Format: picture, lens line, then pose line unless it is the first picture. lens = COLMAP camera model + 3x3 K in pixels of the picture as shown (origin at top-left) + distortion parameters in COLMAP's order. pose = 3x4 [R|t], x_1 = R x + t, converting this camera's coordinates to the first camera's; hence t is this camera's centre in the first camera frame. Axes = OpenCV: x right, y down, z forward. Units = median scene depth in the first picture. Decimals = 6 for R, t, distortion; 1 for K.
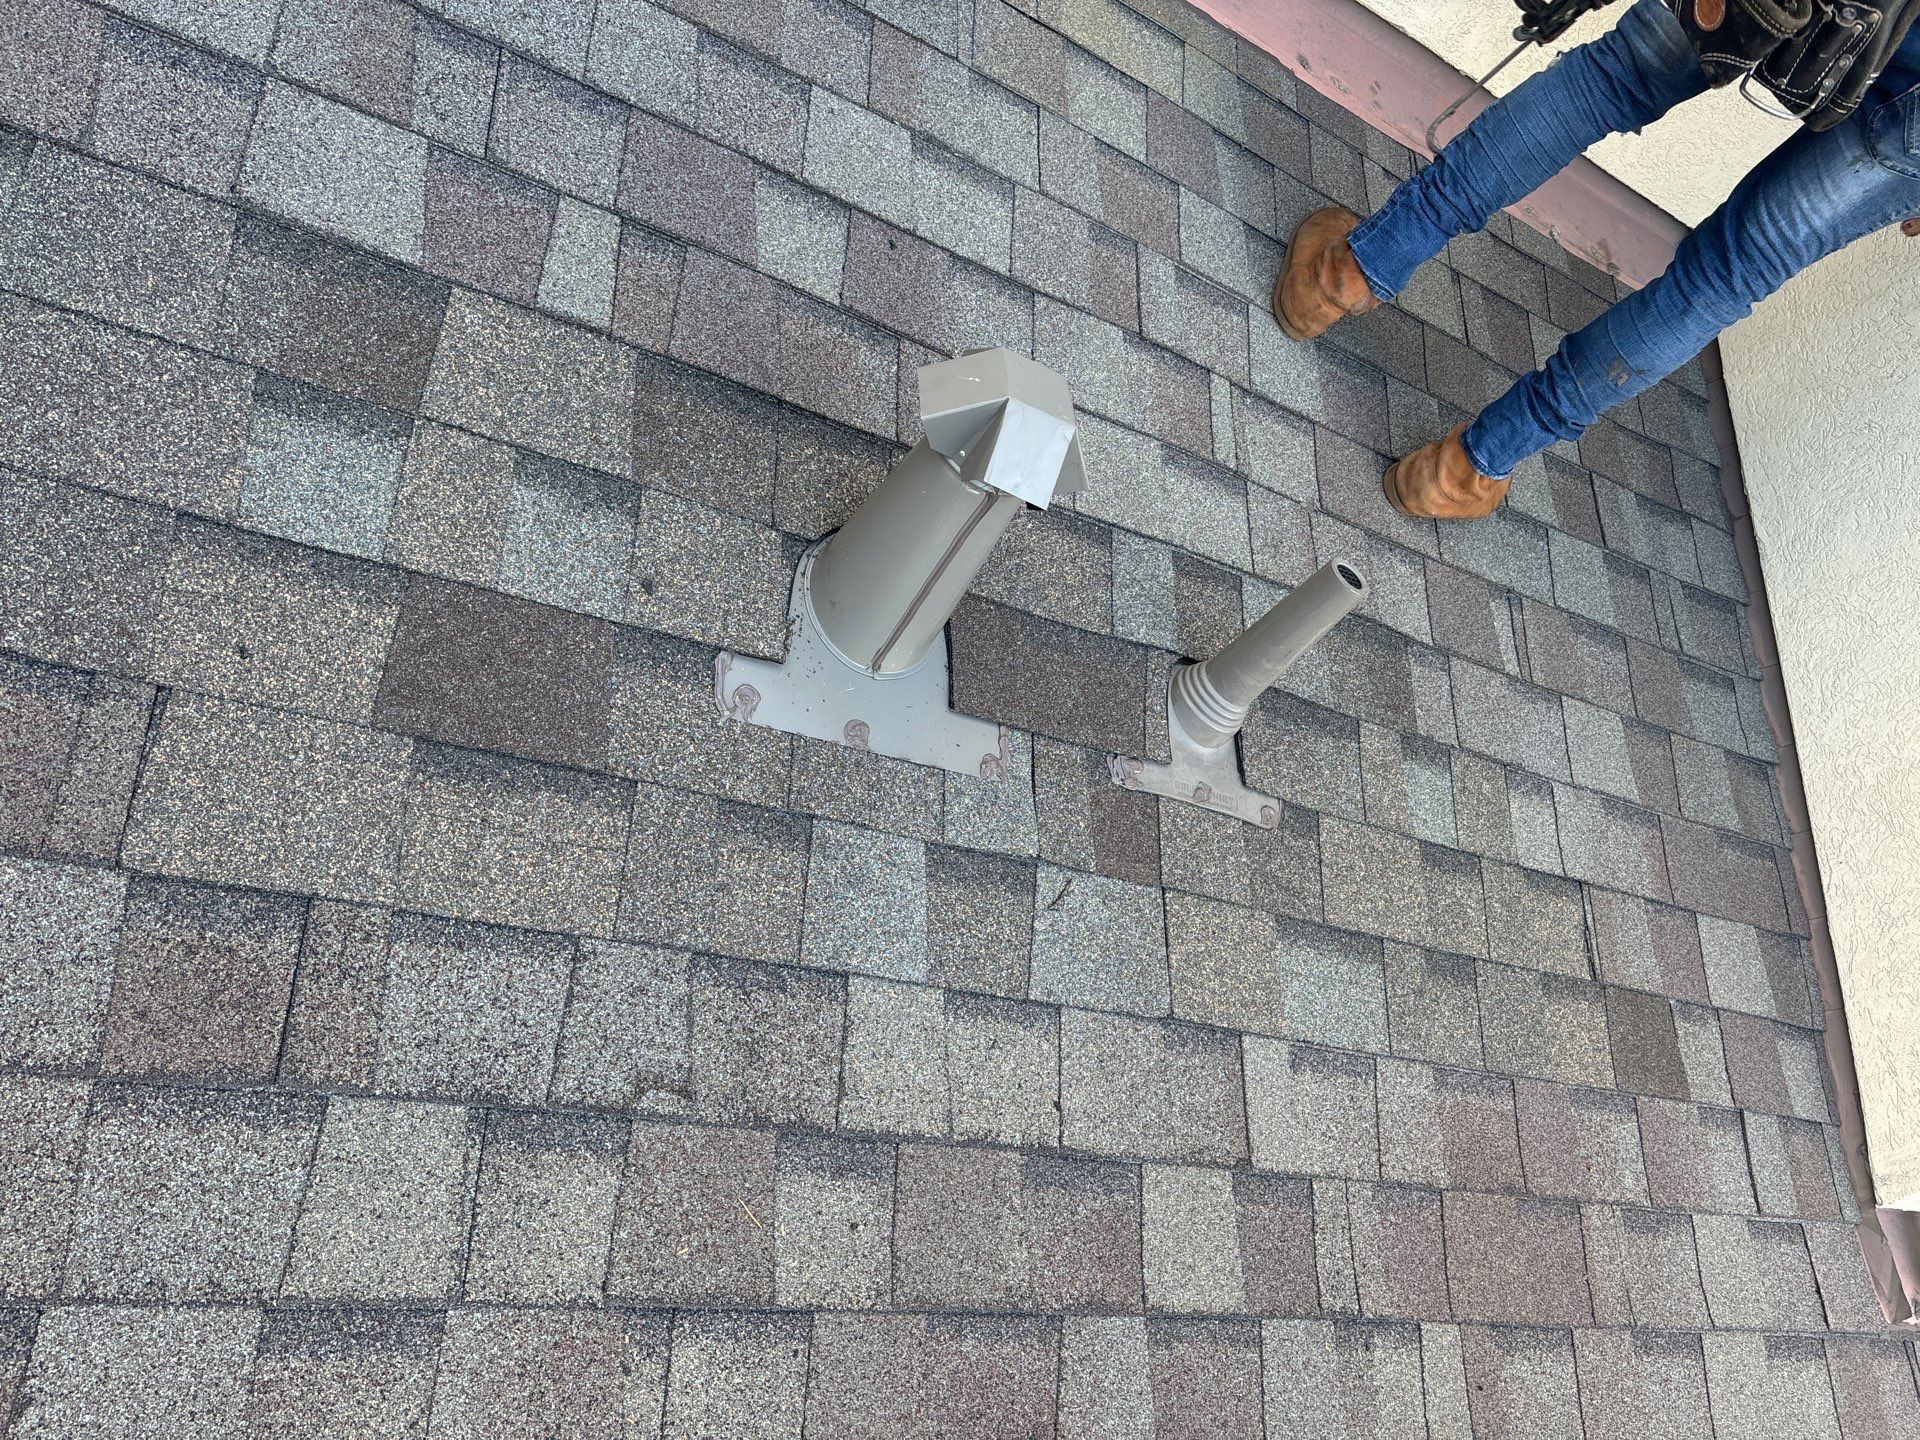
lens RADIAL K [[1482.3, 0, 955.3], [0, 1482.3, 727.8], [0, 0, 1]] dist [0.029359, -0.034609]
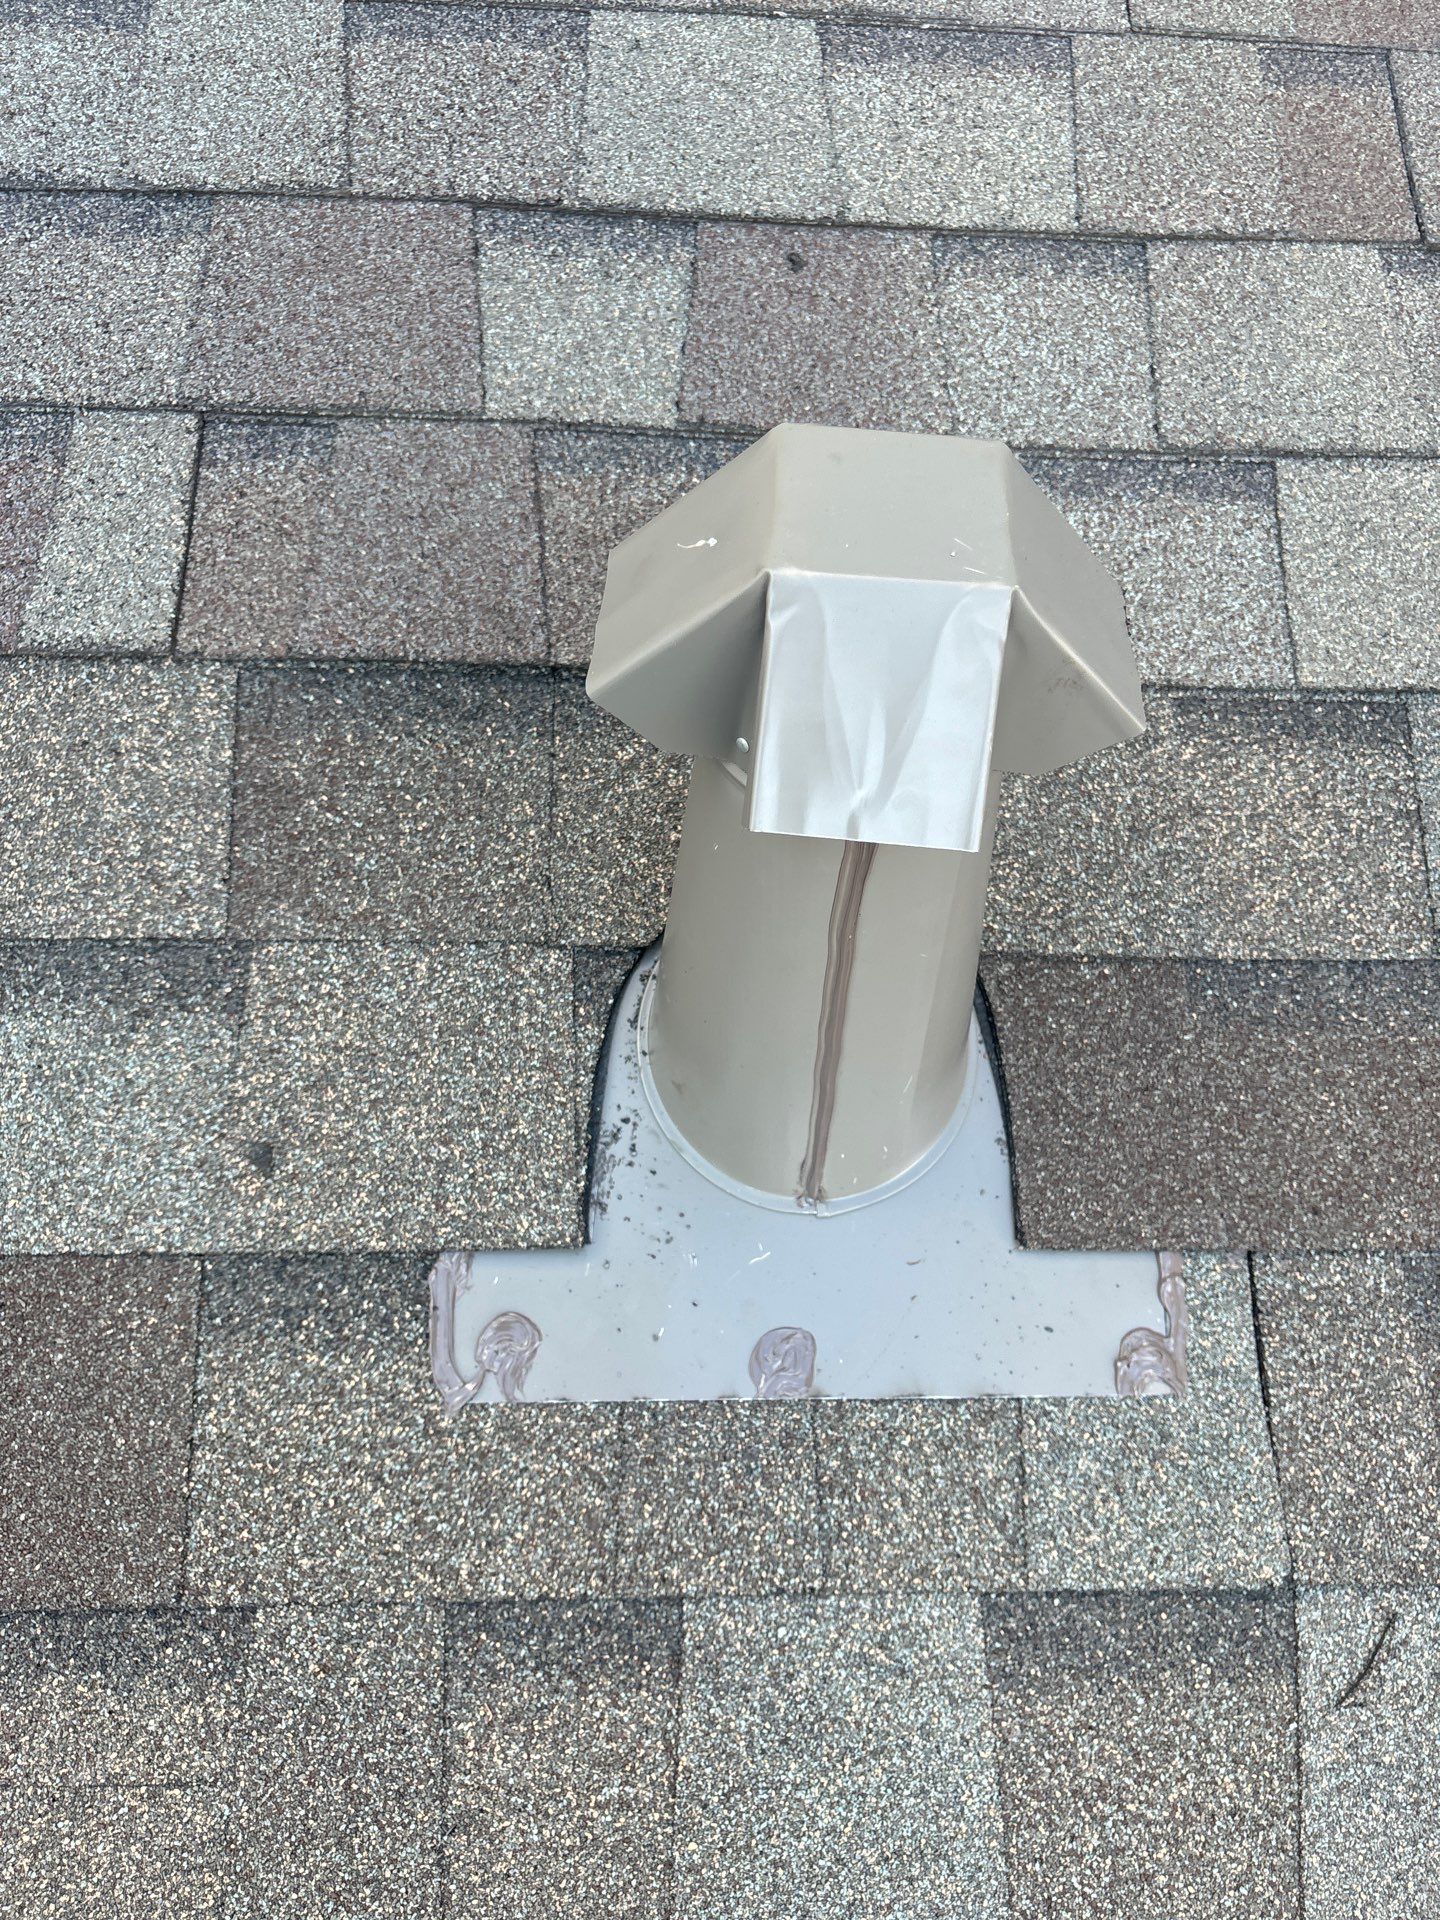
lens RADIAL K [[1482.3, 0, 726.7], [0, 1482.3, 978.3], [0, 0, 1]] dist [0.029359, -0.034609]
pose [[0.863994, -0.164903, -0.475733, 0.155140], [0.200680, 0.979338, 0.024995, -0.127224], [0.461782, -0.117066, 0.879234, 0.614789]]
